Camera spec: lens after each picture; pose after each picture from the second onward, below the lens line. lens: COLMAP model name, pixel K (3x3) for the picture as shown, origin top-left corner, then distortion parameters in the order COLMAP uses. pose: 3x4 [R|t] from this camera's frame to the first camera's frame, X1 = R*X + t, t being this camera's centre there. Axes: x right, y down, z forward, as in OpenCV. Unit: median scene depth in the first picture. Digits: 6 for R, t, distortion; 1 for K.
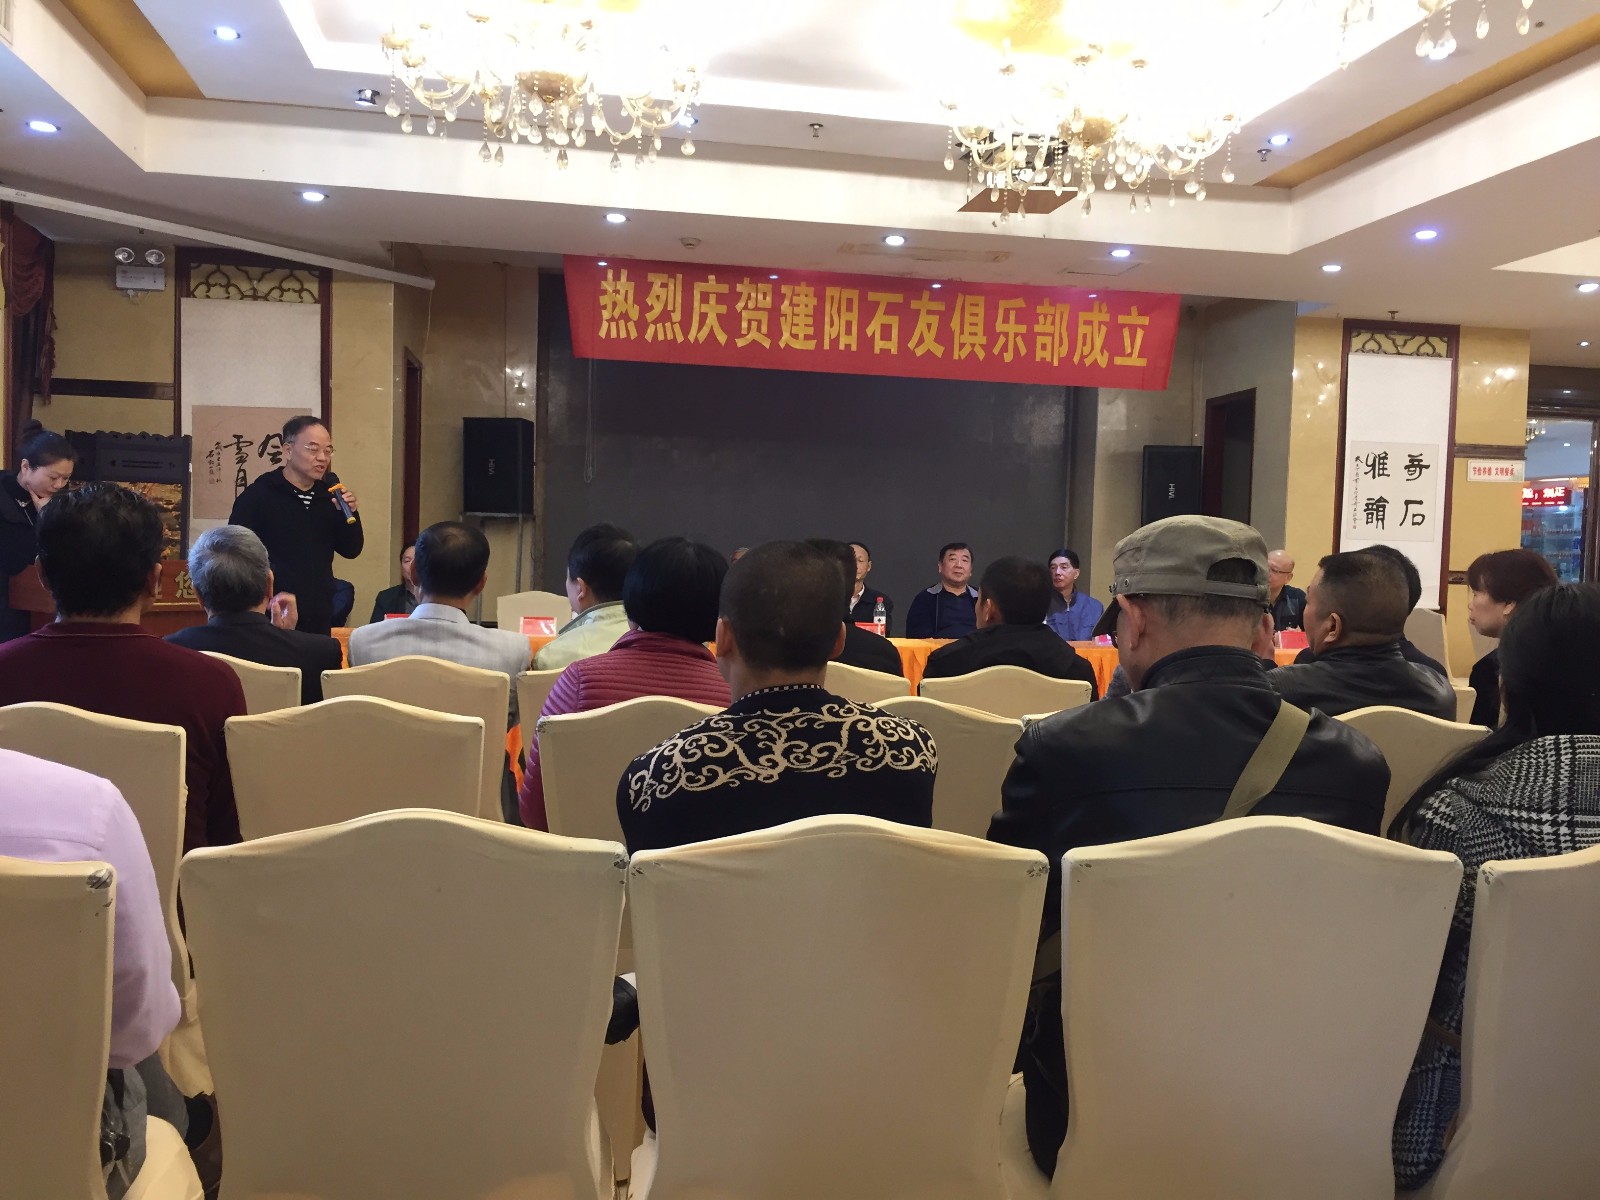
lens RADIAL K [[1357.3, 0, 803.0], [0, 1357.3, 600.3], [0, 0, 1]] dist [-0.003244, 0.034233]
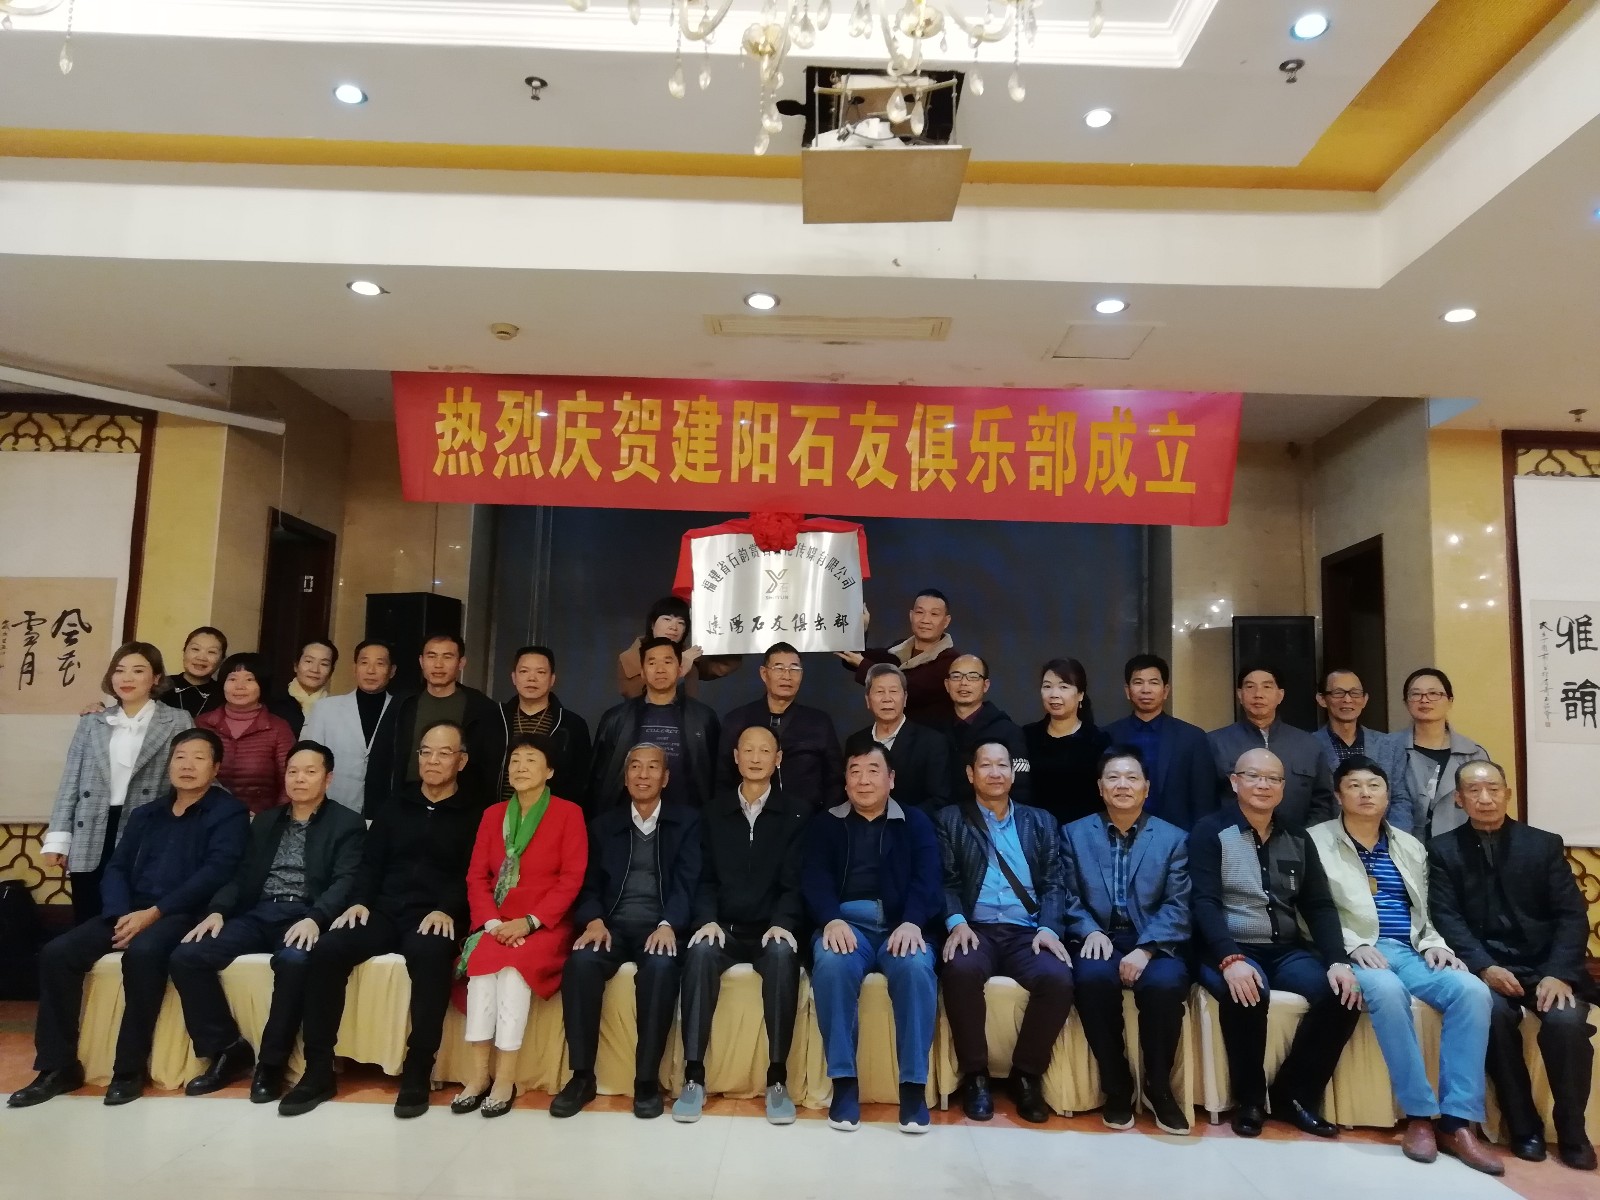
lens RADIAL K [[1194.3, 0, 799.1], [0, 1194.3, 606.6], [0, 0, 1]] dist [0.023666, -0.019219]
pose [[0.981843, -0.021217, -0.188507, 0.174586], [-0.010712, 0.985939, -0.166764, -0.008592], [0.189394, 0.165756, 0.967809, 0.384460]]
